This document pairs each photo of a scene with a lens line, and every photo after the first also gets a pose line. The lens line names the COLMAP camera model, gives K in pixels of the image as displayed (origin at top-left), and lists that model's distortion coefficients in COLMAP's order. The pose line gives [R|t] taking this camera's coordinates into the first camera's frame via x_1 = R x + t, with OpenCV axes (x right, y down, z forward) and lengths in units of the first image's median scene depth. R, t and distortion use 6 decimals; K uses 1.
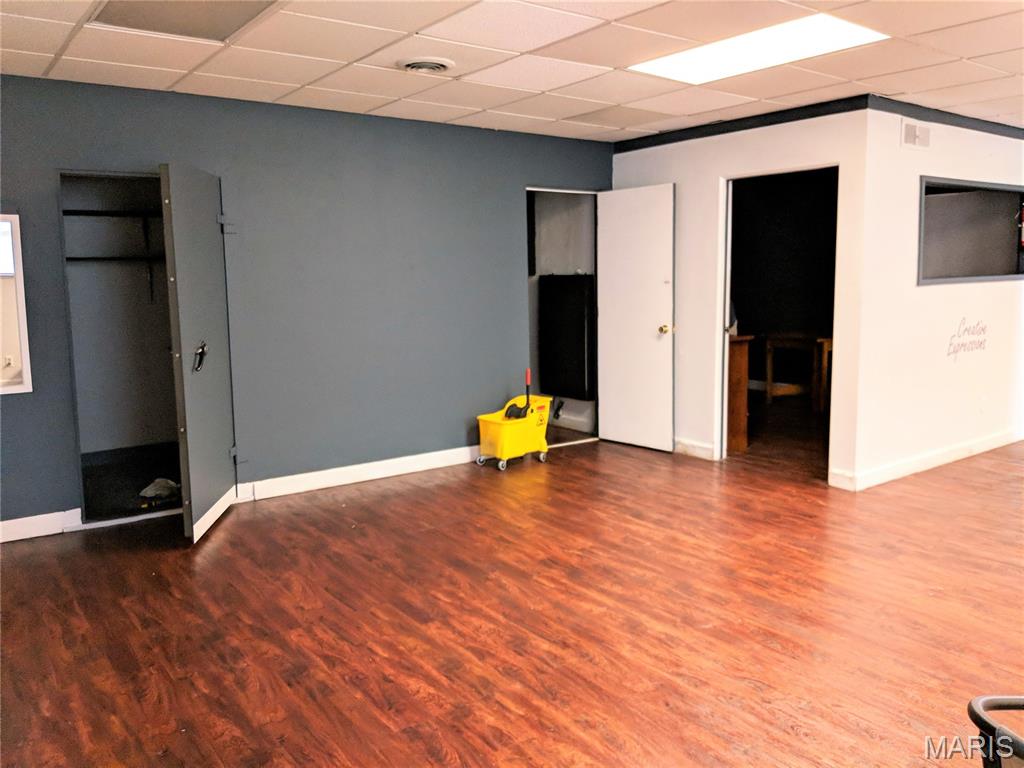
lens RADIAL K [[850.1, 0, 491.4], [0, 850.1, 383.2], [0, 0, 1]] dist [0.100046, -0.200140]
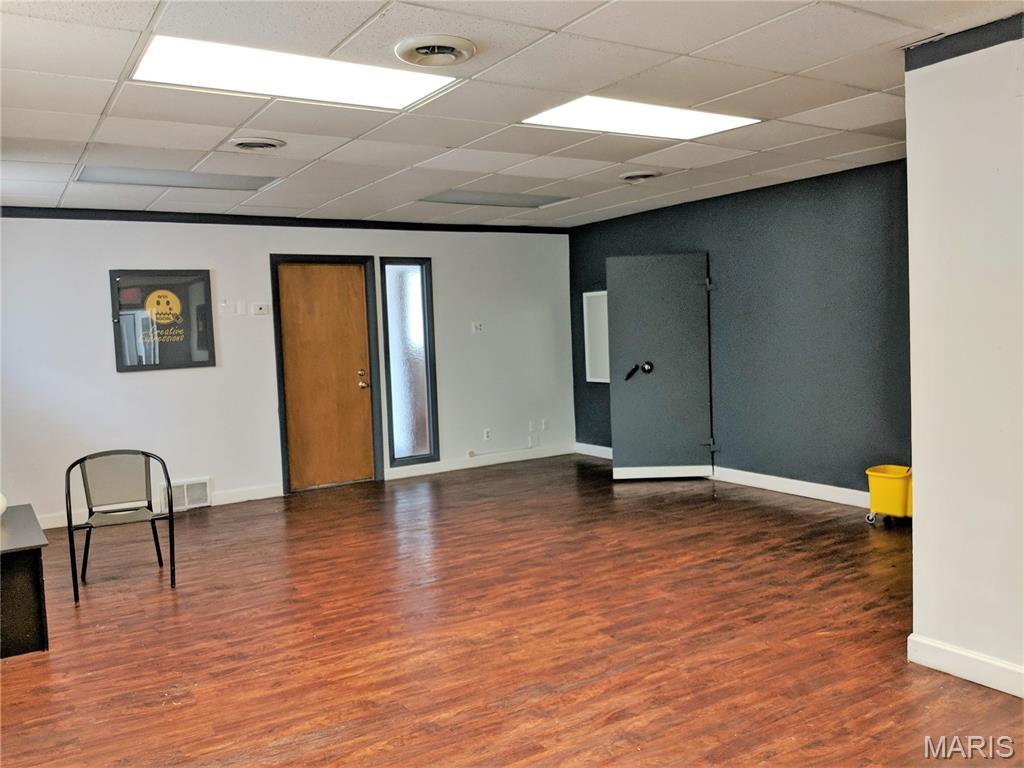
lens RADIAL K [[850.1, 0, 491.4], [0, 850.1, 383.2], [0, 0, 1]] dist [0.100046, -0.200140]
pose [[-0.117269, 0.086230, -0.989349, 1.294439], [-0.088665, 0.991336, 0.096913, -0.137942], [0.989134, 0.099086, -0.108607, 0.891879]]
